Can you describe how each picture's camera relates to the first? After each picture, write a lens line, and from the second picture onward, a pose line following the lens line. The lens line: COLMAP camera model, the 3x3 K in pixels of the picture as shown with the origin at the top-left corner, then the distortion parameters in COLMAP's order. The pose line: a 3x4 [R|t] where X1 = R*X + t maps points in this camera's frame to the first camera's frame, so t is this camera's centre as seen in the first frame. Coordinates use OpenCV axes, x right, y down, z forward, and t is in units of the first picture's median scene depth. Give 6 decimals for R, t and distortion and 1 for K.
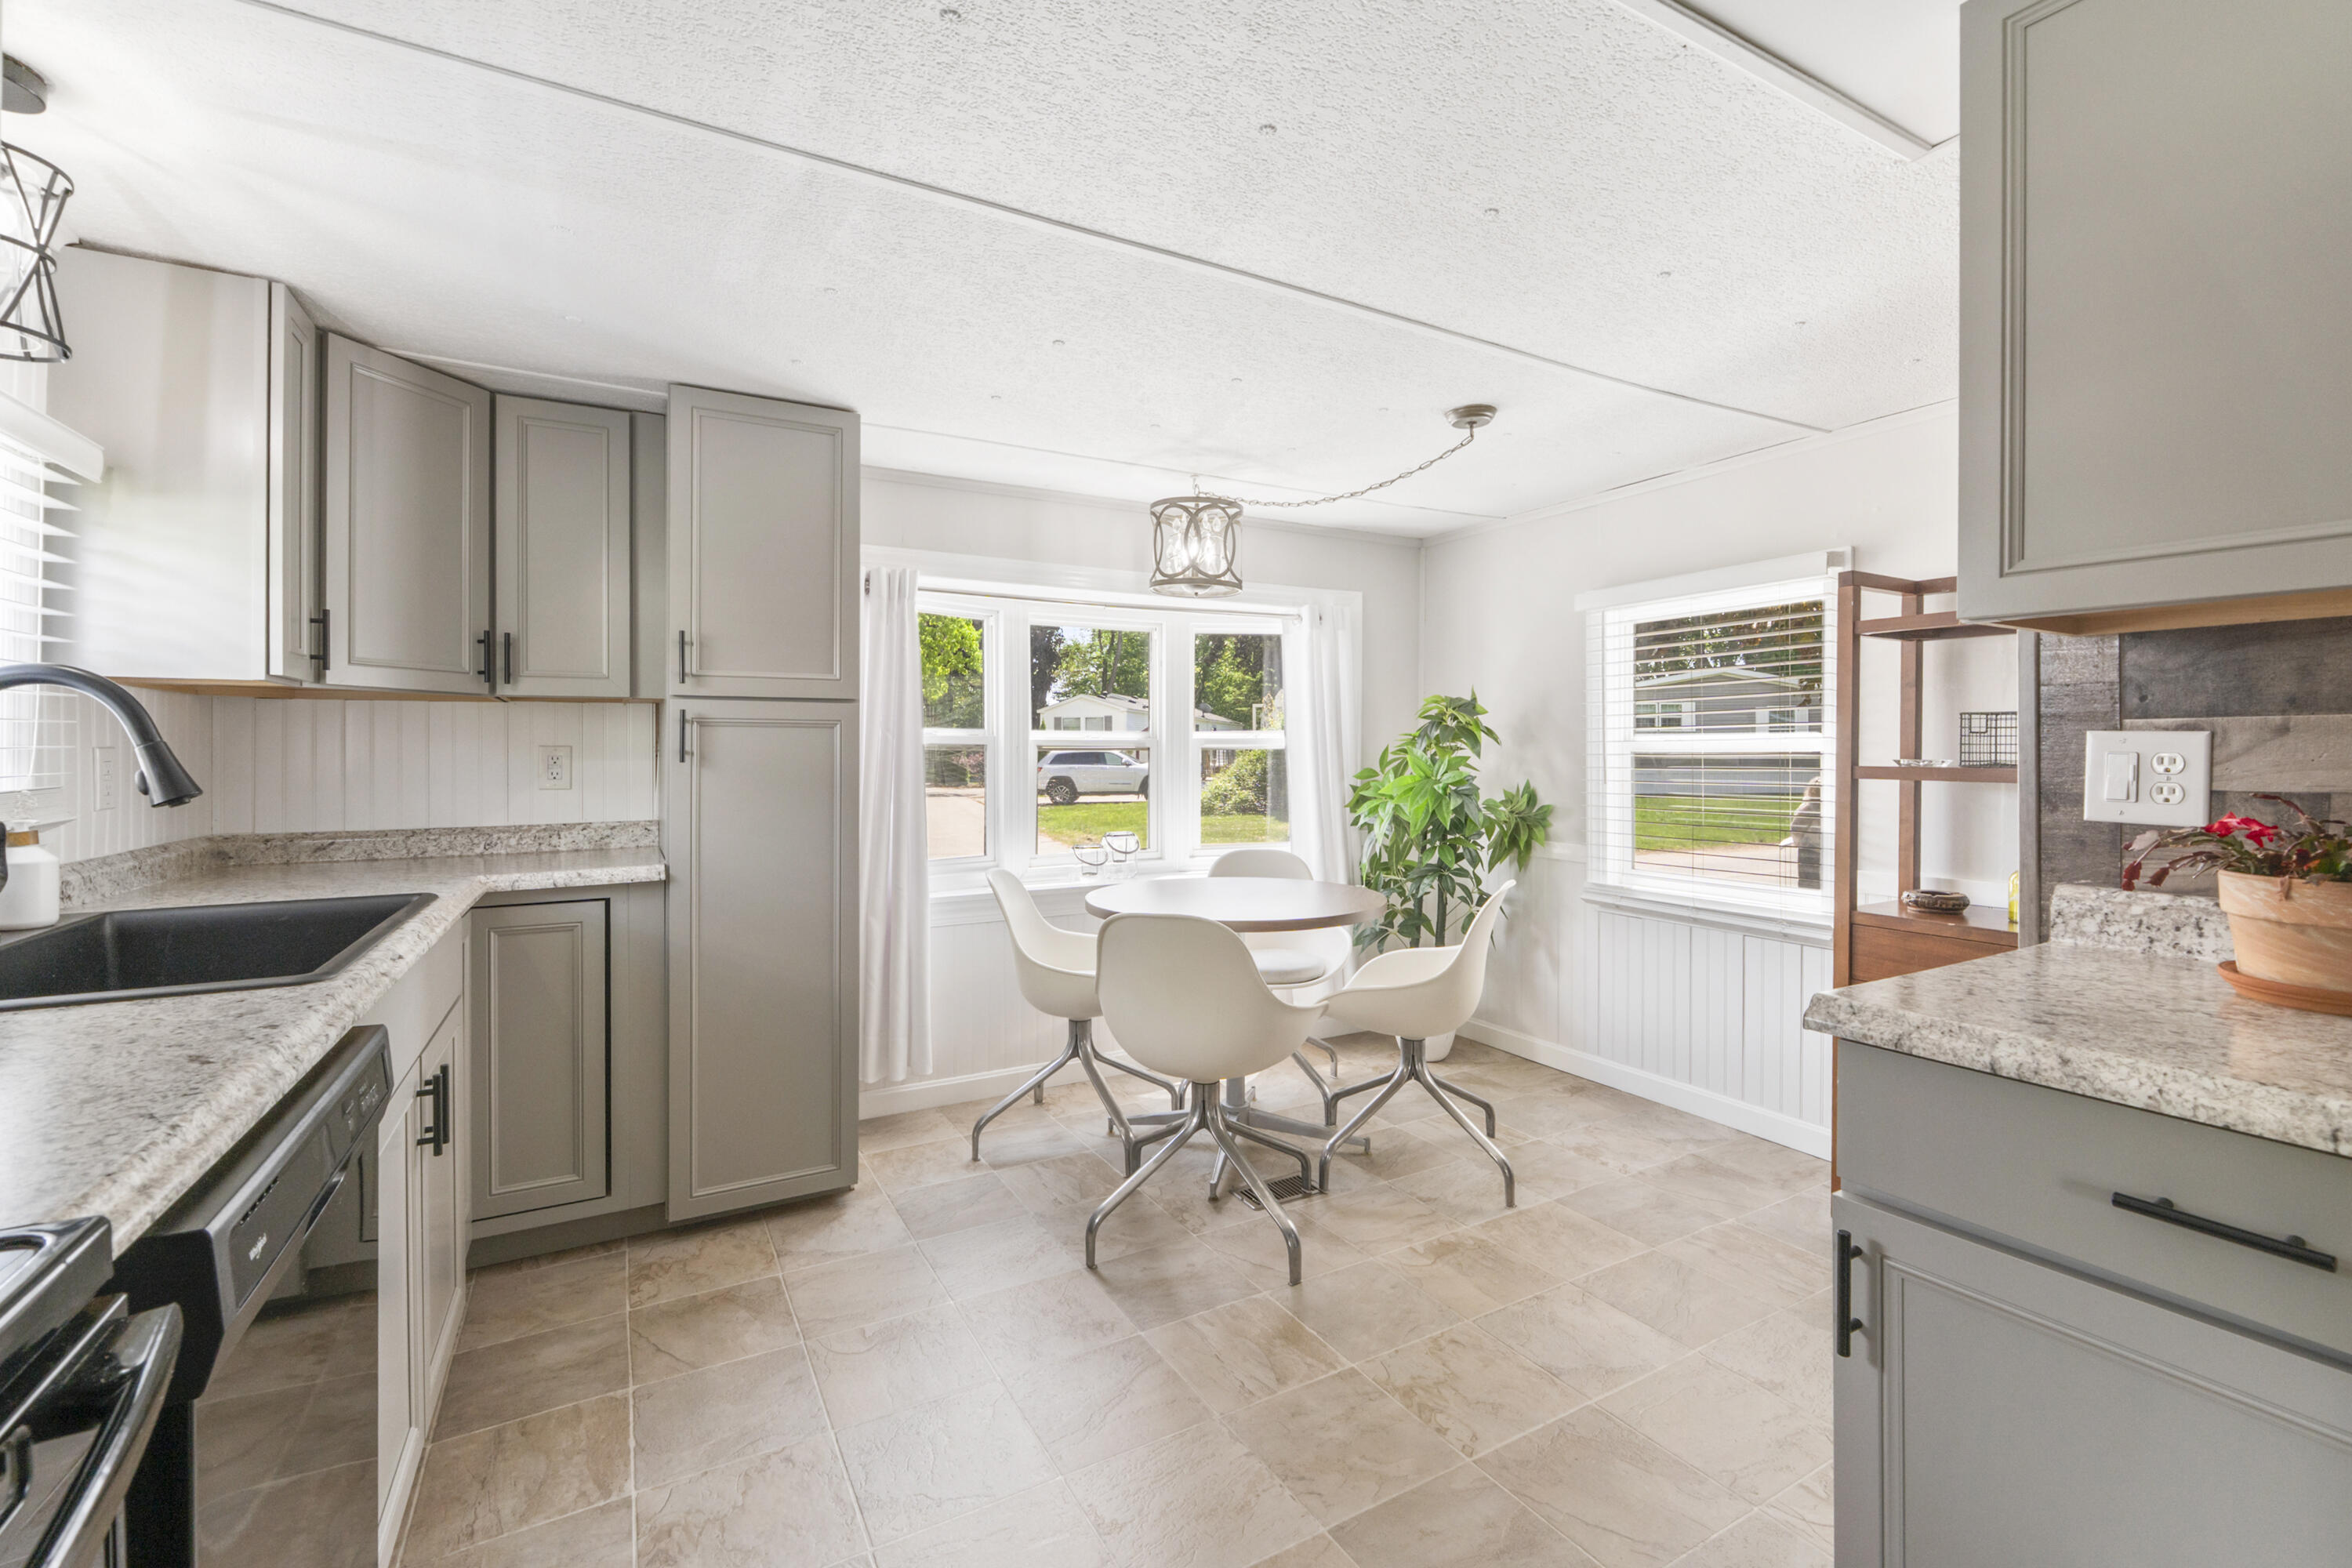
lens RADIAL K [[1000.5, 0, 1192.1], [0, 1000.5, 737.6], [0, 0, 1]] dist [-0.003900, -0.000254]
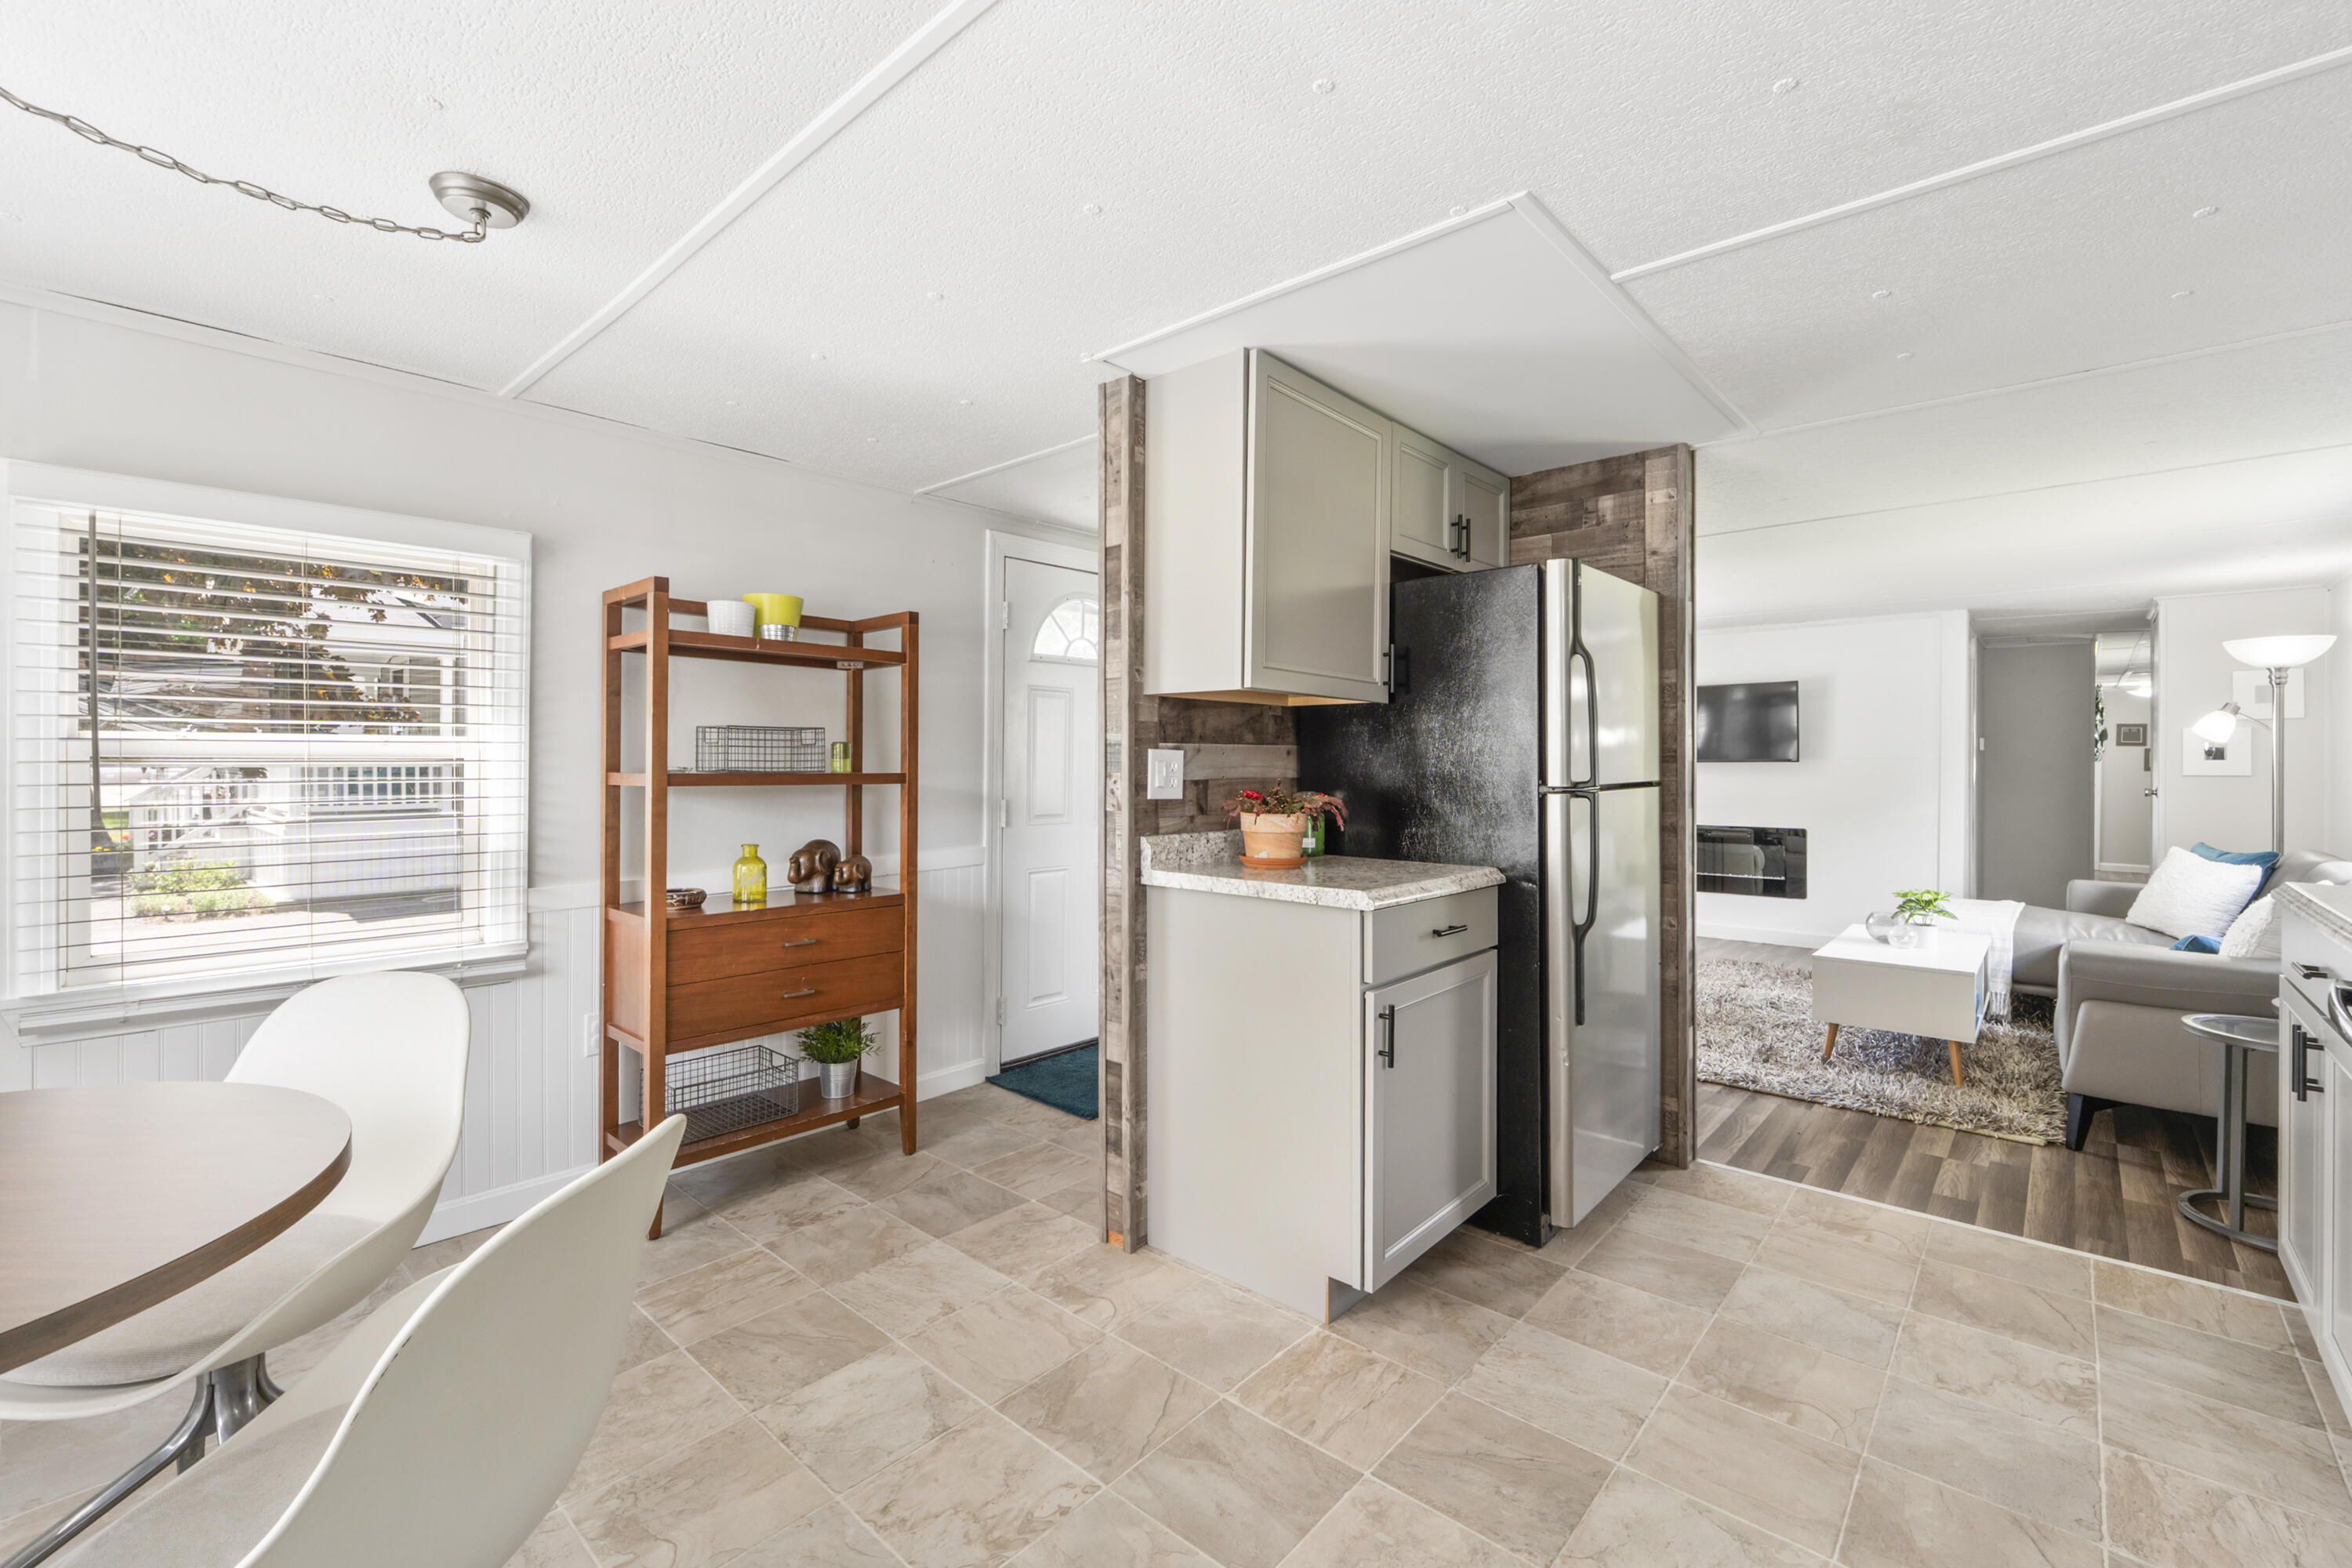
lens RADIAL K [[1000.5, 0, 1179.8], [0, 1000.5, 765.6], [0, 0, 1]] dist [-0.003900, -0.000254]
pose [[-0.306577, -0.002208, 0.951843, -0.805333], [-0.012015, 0.999927, -0.001550, 0.024974], [-0.951770, -0.011912, -0.306581, 1.476784]]
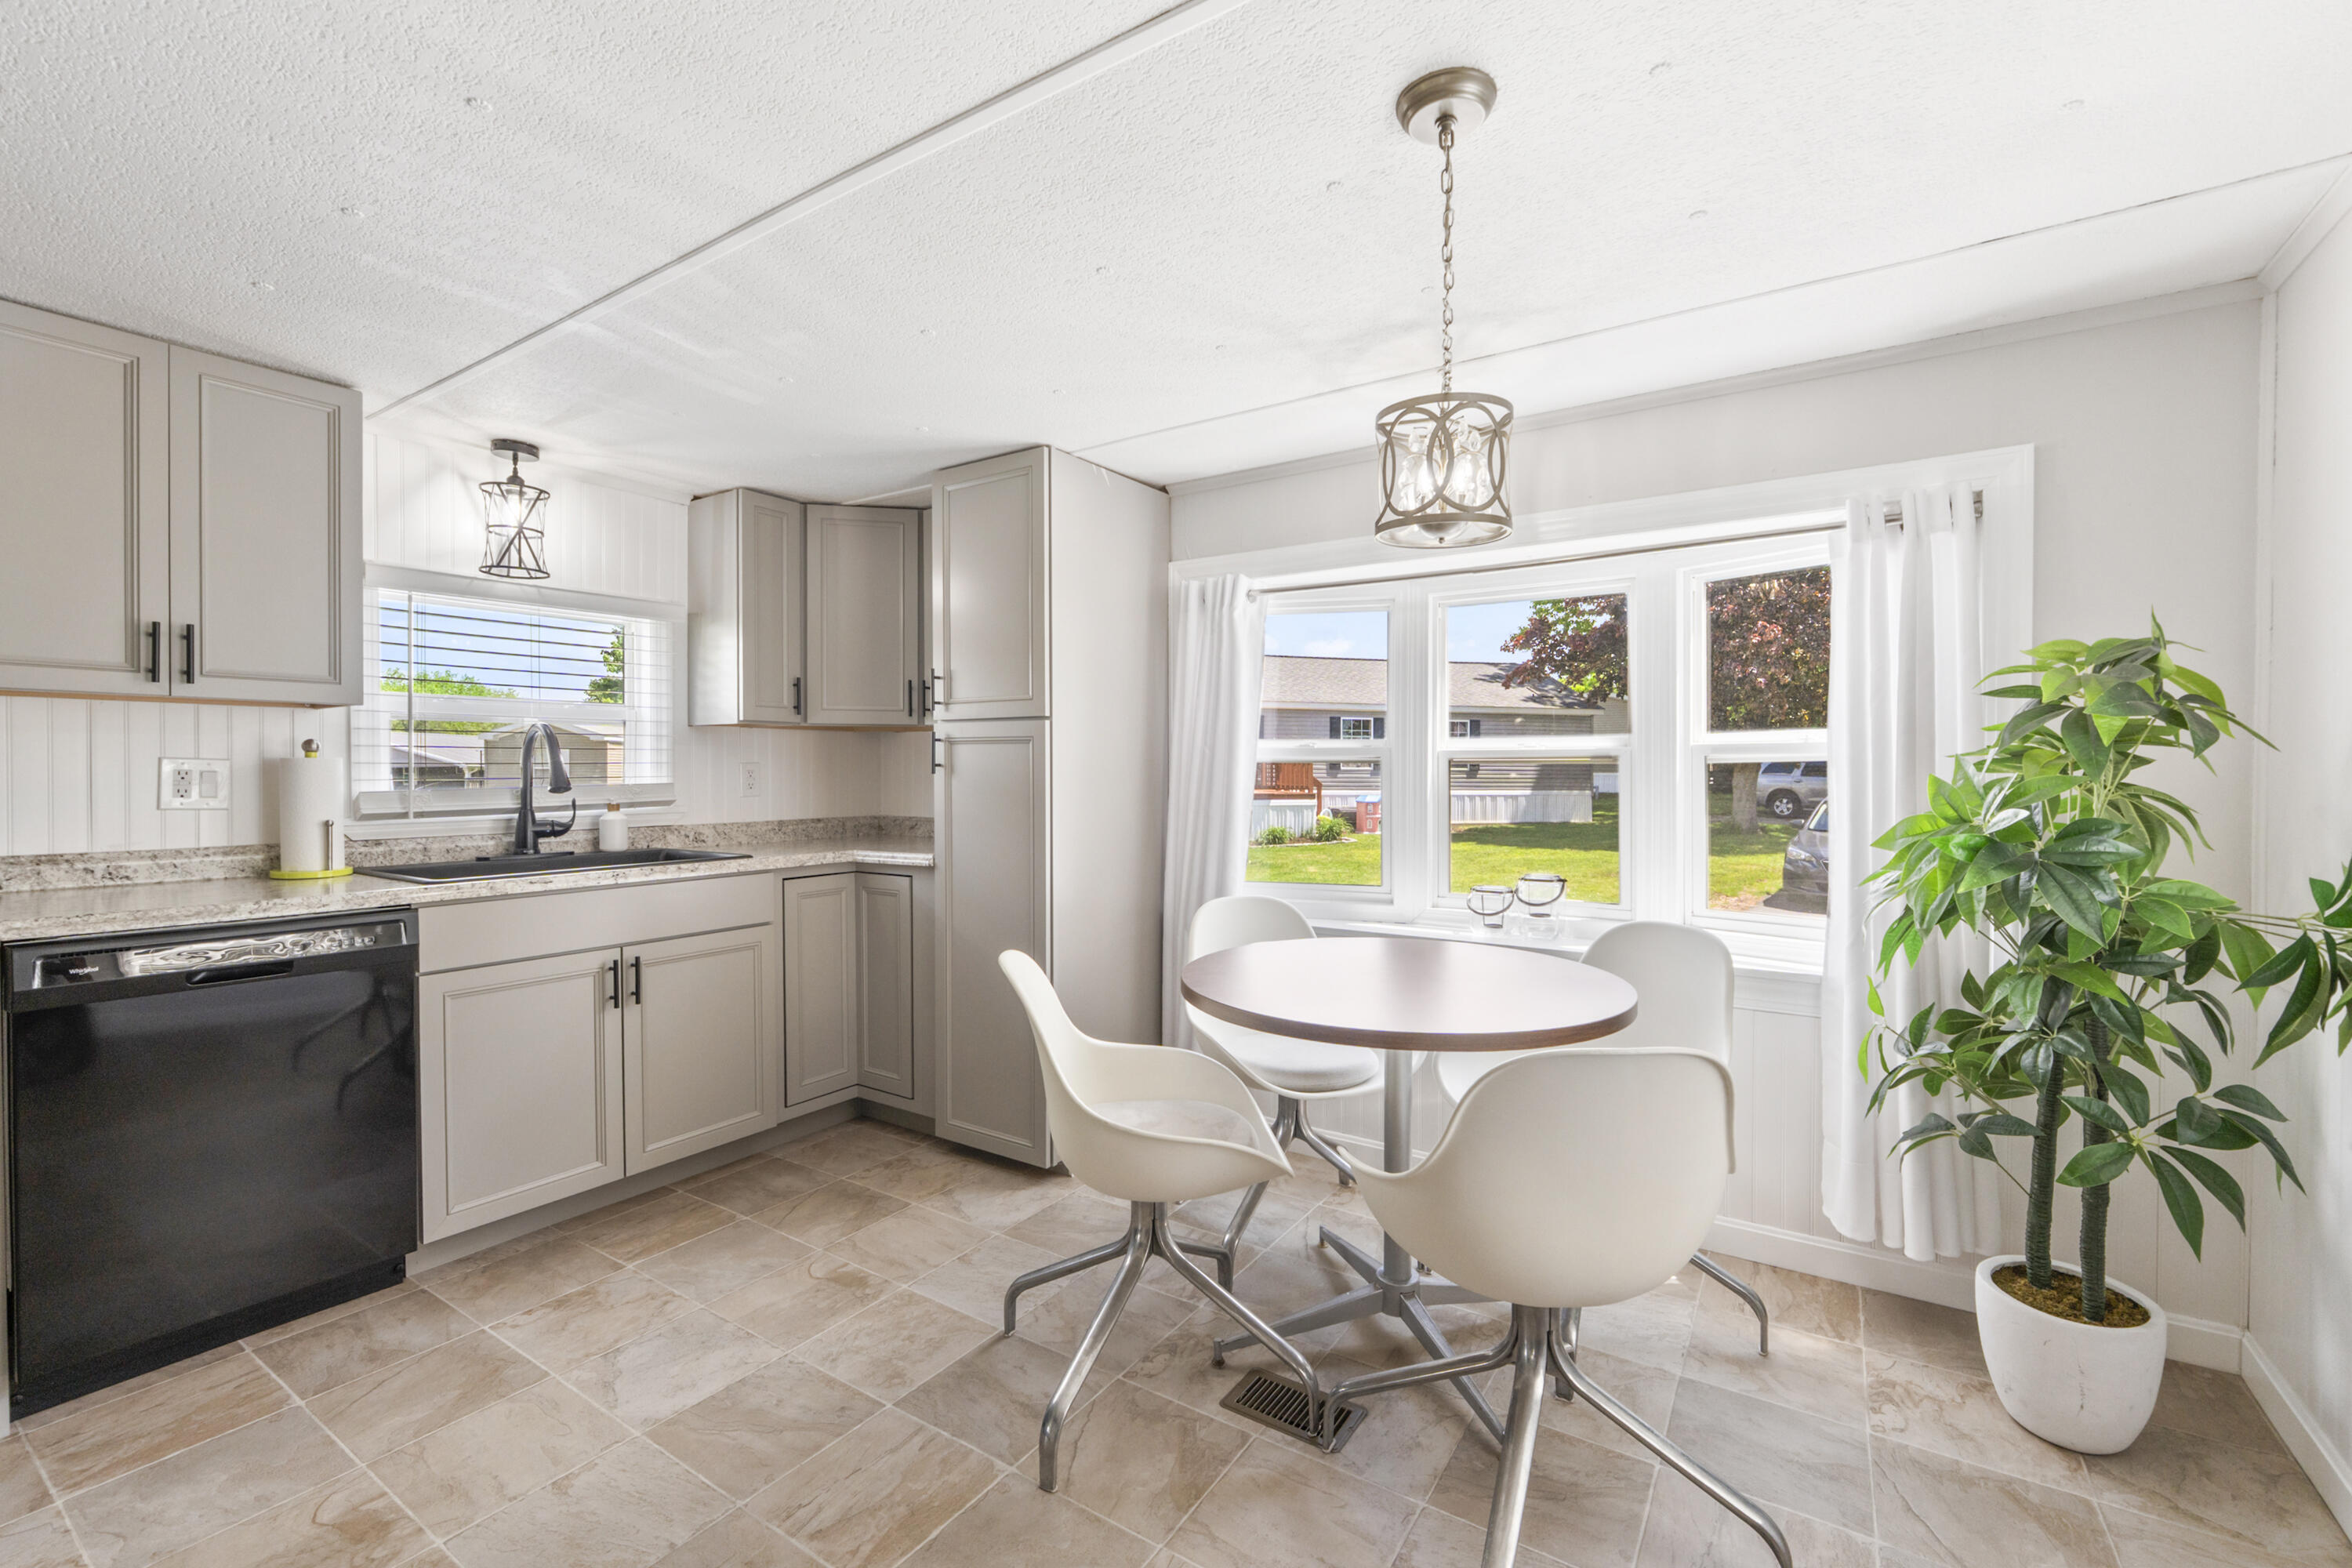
lens RADIAL K [[1000.5, 0, 1204.8], [0, 1000.5, 769.2], [0, 0, 1]] dist [-0.003900, -0.000254]
pose [[0.456238, 0.001132, -0.889857, 0.739587], [0.008315, 0.999950, 0.005536, 0.015002], [0.889819, -0.009925, 0.456205, 0.709242]]
